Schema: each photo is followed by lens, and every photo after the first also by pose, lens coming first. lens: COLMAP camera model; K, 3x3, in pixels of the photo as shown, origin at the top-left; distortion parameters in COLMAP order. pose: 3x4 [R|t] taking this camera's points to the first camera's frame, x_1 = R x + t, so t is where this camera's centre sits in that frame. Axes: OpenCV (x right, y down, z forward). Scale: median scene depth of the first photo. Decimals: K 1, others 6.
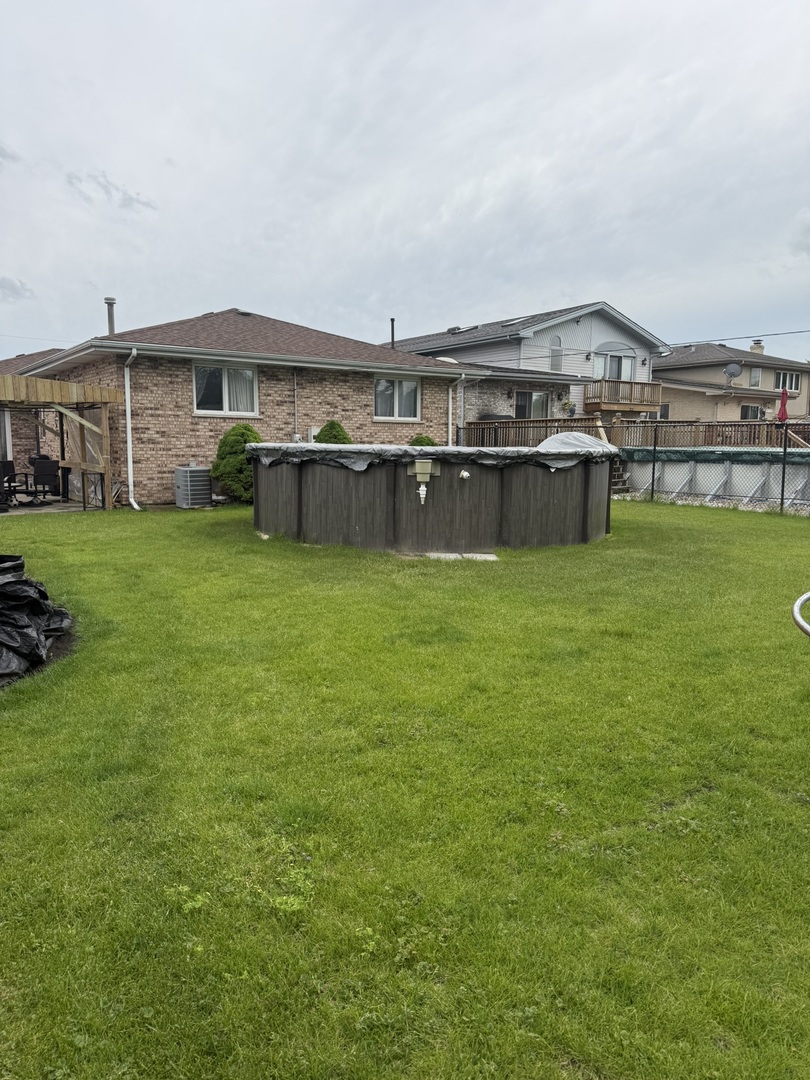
lens RADIAL K [[799.9, 0, 405.0], [0, 799.9, 540.0], [0, 0, 1]] dist [0.099811, -0.110132]
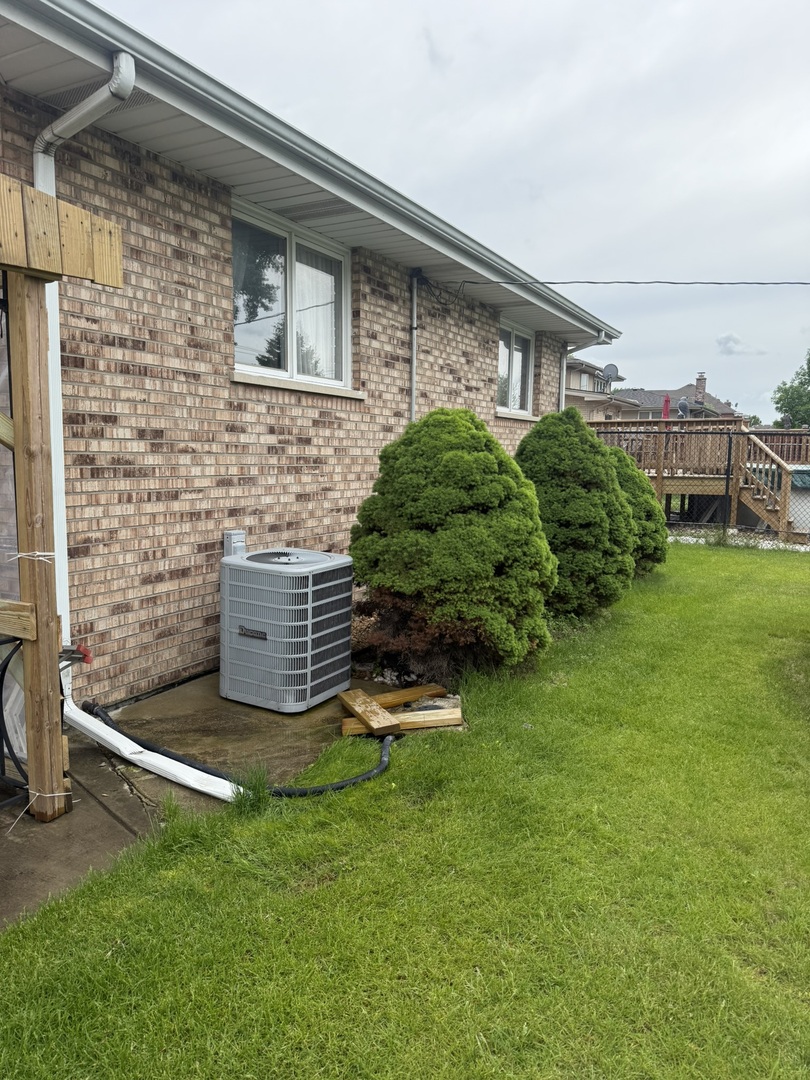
lens RADIAL K [[764.3, 0, 405.0], [0, 764.3, 540.0], [0, 0, 1]] dist [0.051930, -0.094615]
pose [[0.874486, -0.050864, 0.482376, -0.352713], [0.051179, 0.998611, 0.012517, -0.096328], [-0.482342, 0.013742, 0.875875, 0.731458]]
